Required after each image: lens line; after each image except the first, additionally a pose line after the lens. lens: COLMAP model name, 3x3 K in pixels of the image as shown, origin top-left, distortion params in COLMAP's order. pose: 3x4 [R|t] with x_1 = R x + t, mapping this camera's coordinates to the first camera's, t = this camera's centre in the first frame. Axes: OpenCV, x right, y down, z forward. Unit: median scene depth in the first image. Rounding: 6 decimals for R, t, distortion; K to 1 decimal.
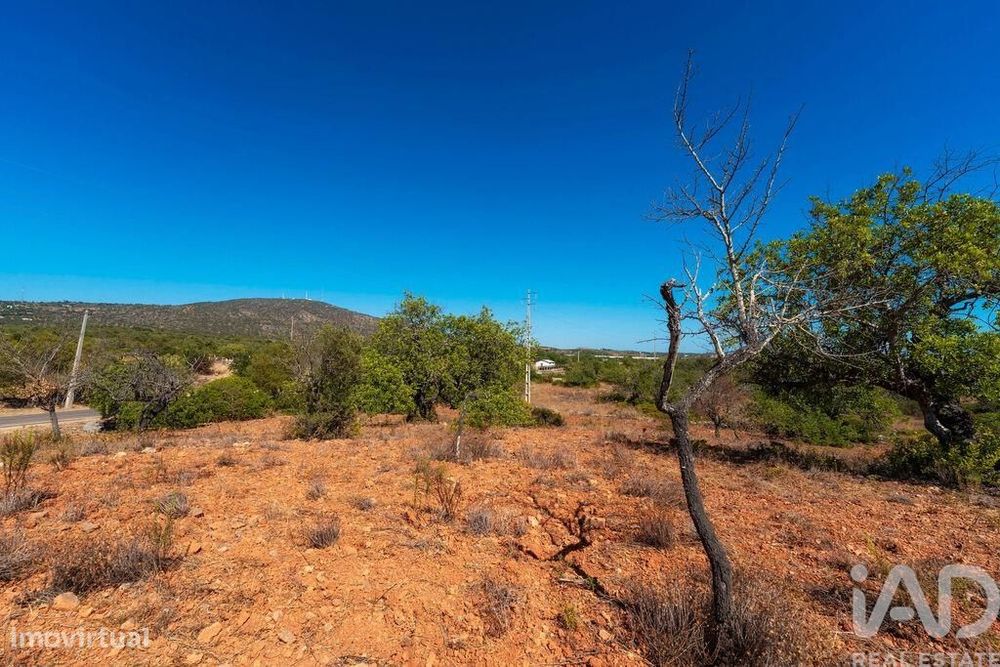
lens RADIAL K [[400.1, 0, 500.0], [0, 400.1, 333.5], [0, 0, 1]] dist [-0.002175, 0.000056]
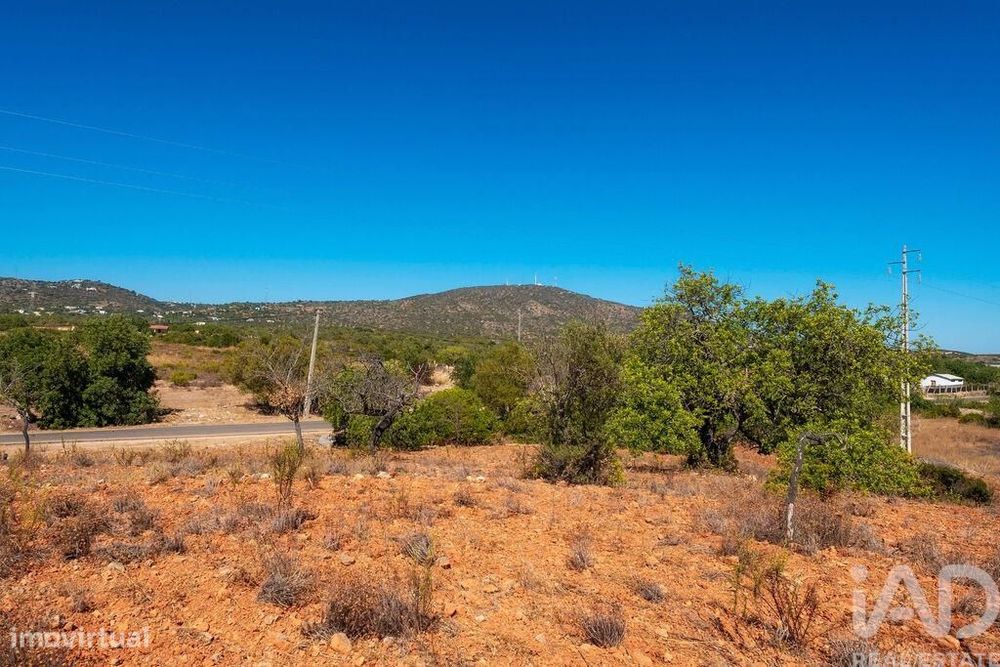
lens RADIAL K [[610.3, 0, 500.0], [0, 610.3, 333.5], [0, 0, 1]] dist [0.001410, 0.001487]
pose [[0.872414, -0.014067, -0.488565, -0.013825], [0.017259, 0.999849, 0.002031, -0.002878], [0.488462, -0.010204, 0.872525, -0.002304]]
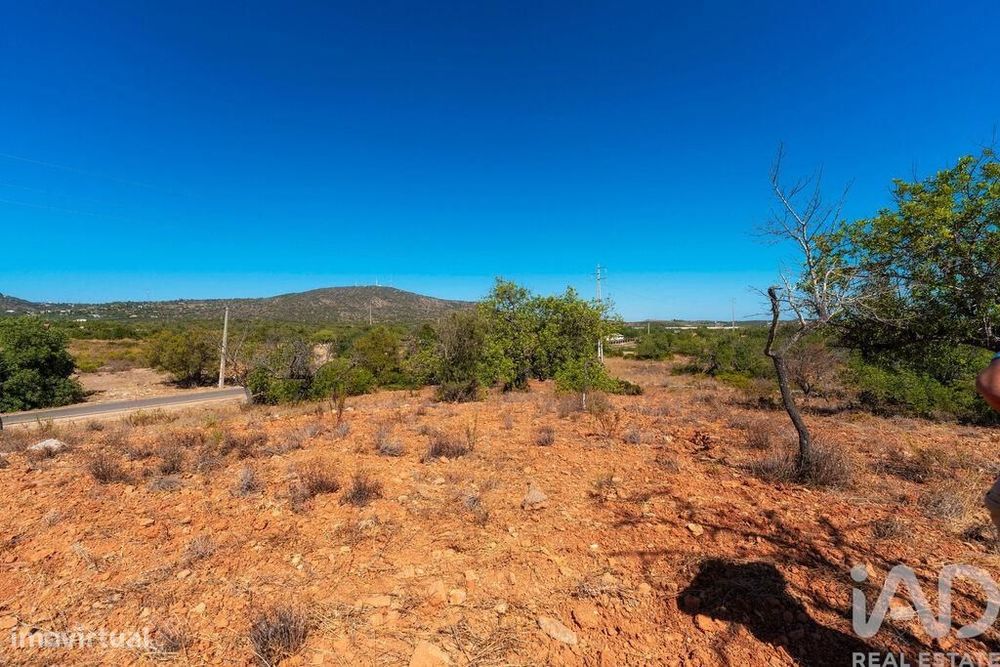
lens RADIAL K [[400.1, 0, 500.0], [0, 400.1, 333.5], [0, 0, 1]] dist [-0.002175, 0.000056]
pose [[0.986738, -0.039233, -0.157506, -0.067309], [0.048179, 0.997411, 0.053390, -0.008308], [0.155004, -0.060270, 0.986074, -0.129413]]
